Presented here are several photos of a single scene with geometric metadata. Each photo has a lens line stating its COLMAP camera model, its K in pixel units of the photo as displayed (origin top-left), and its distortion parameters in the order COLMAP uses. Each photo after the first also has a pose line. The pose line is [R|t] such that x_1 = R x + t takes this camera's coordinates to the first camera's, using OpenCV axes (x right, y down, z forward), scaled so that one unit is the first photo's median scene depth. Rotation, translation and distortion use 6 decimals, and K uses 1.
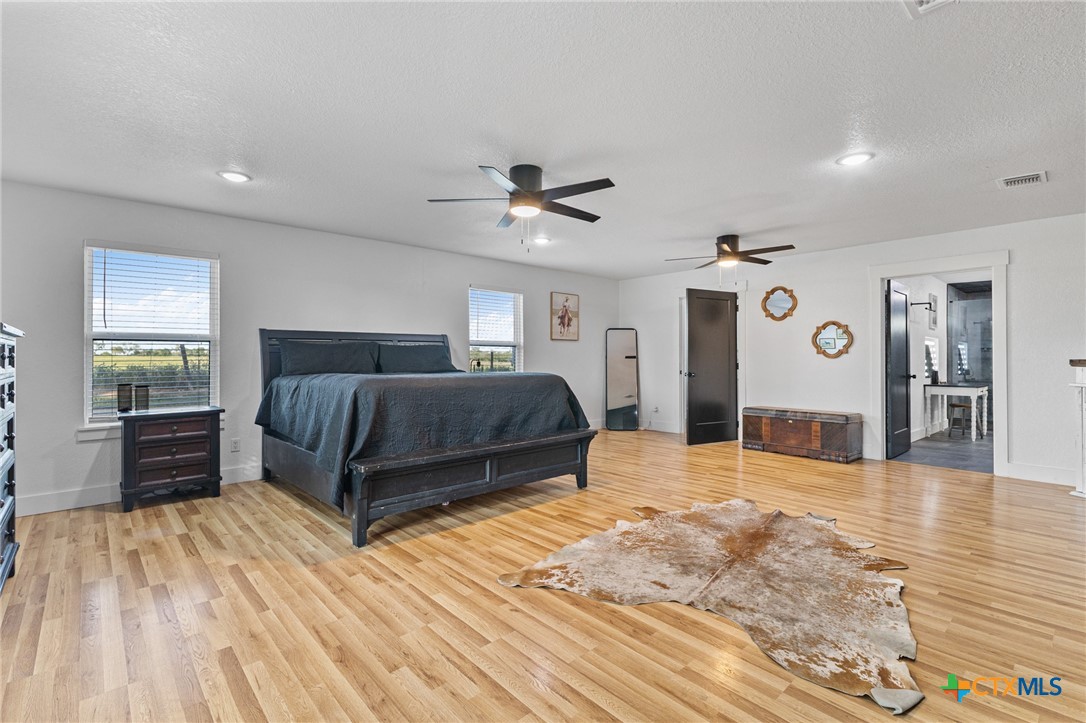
lens RADIAL K [[486.5, 0, 563.6], [0, 486.5, 360.1], [0, 0, 1]] dist [0.015468, -0.000516]
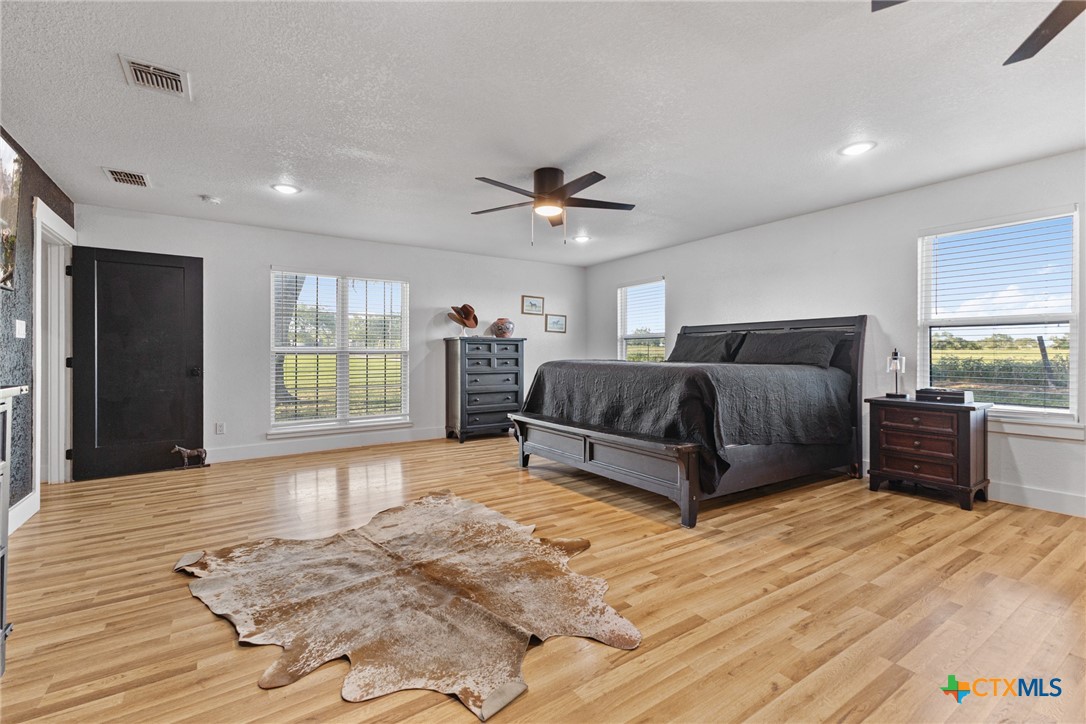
lens RADIAL K [[486.5, 0, 539.0], [0, 486.5, 355.5], [0, 0, 1]] dist [0.015468, -0.000516]
pose [[-0.168330, 0.002439, -0.985728, 1.118416], [-0.002046, 0.999994, 0.002824, 0.016717], [0.985729, 0.002493, -0.168324, 1.301820]]
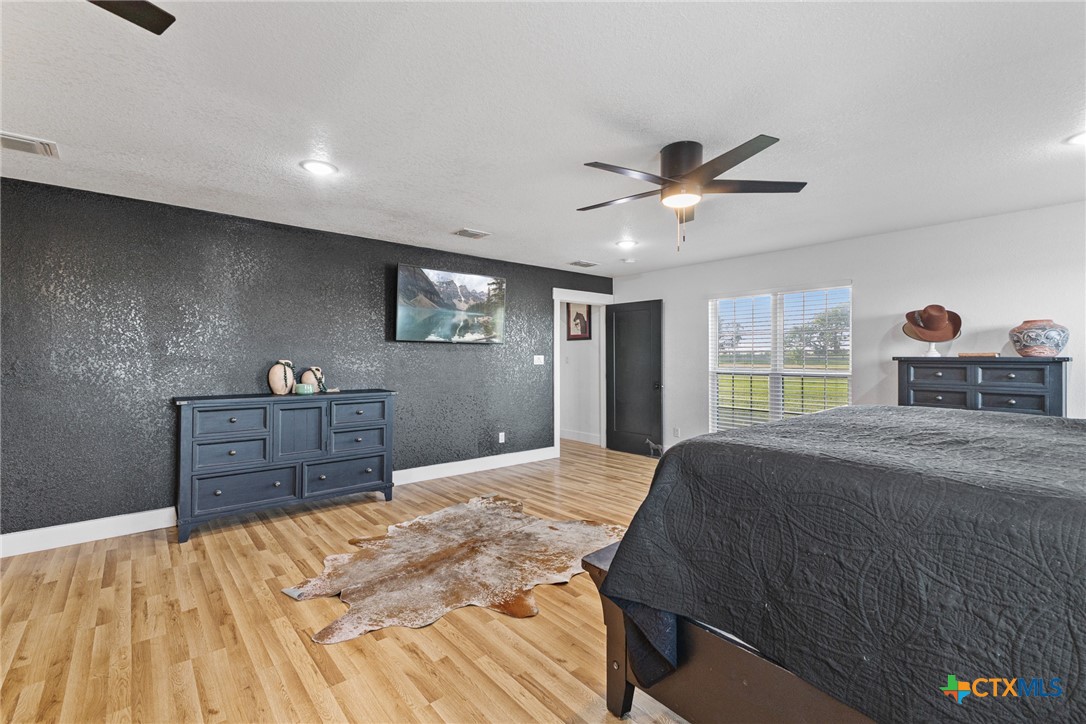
lens RADIAL K [[486.5, 0, 547.8], [0, 486.5, 353.2], [0, 0, 1]] dist [0.015468, -0.000516]
pose [[-0.998365, -0.002078, 0.057115, 0.107977], [-0.002254, 0.999993, -0.003017, -0.056391], [-0.057108, -0.003141, -0.998363, 2.043044]]
